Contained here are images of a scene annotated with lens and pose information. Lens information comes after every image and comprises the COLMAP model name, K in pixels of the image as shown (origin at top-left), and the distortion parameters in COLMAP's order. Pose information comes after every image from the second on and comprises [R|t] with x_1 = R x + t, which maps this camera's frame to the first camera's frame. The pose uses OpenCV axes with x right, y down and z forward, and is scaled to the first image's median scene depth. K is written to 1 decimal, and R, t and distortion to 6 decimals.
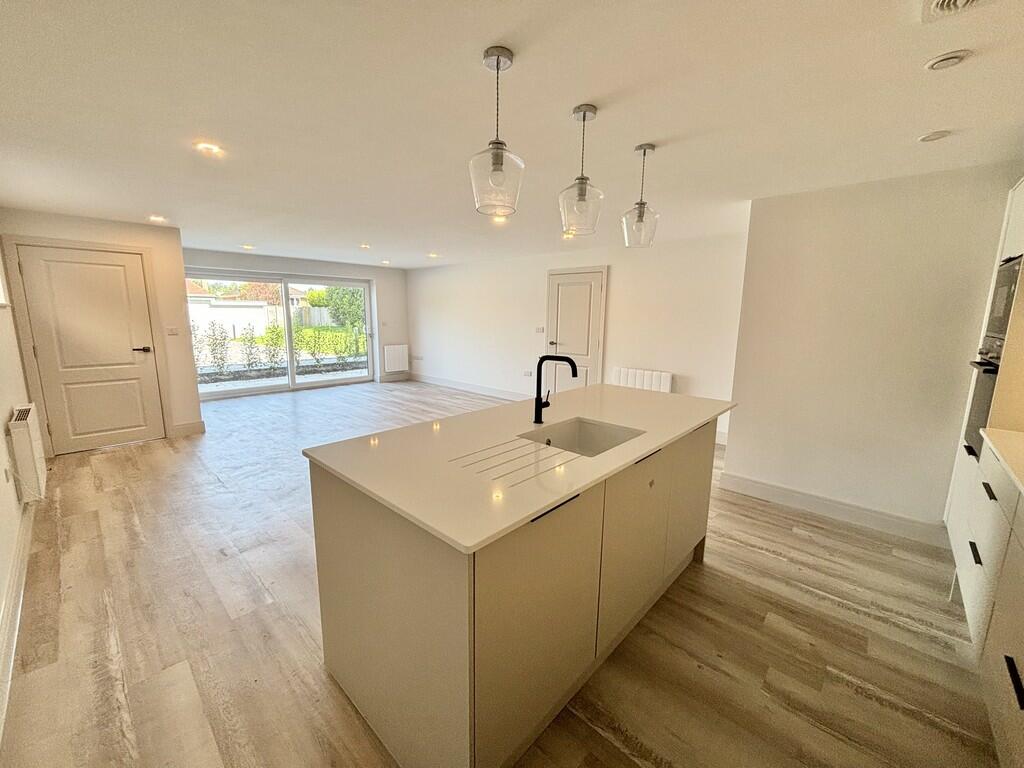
lens RADIAL K [[412.5, 0, 510.1], [0, 412.5, 383.1], [0, 0, 1]] dist [-0.003205, -0.000082]
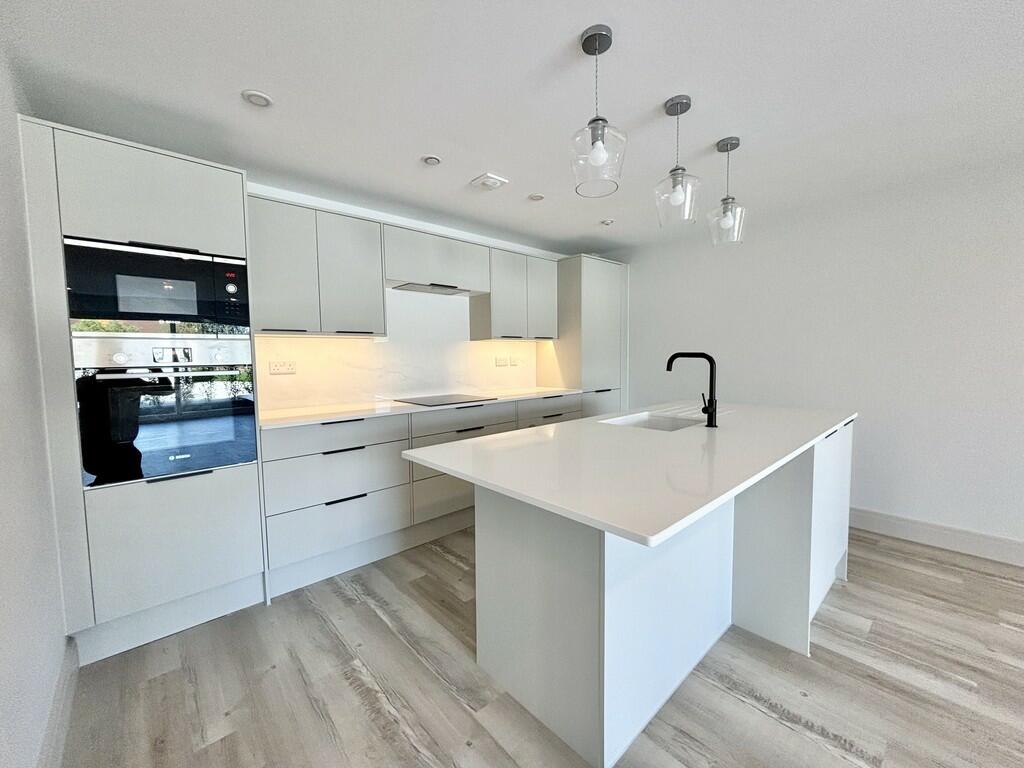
lens RADIAL K [[412.5, 0, 518.2], [0, 412.5, 381.3], [0, 0, 1]] dist [-0.003205, -0.000082]
pose [[-0.997191, -0.001559, 0.074887, 0.350060], [0.016273, 0.971392, 0.236922, -0.185566], [-0.073114, 0.237475, -0.968638, 1.547585]]
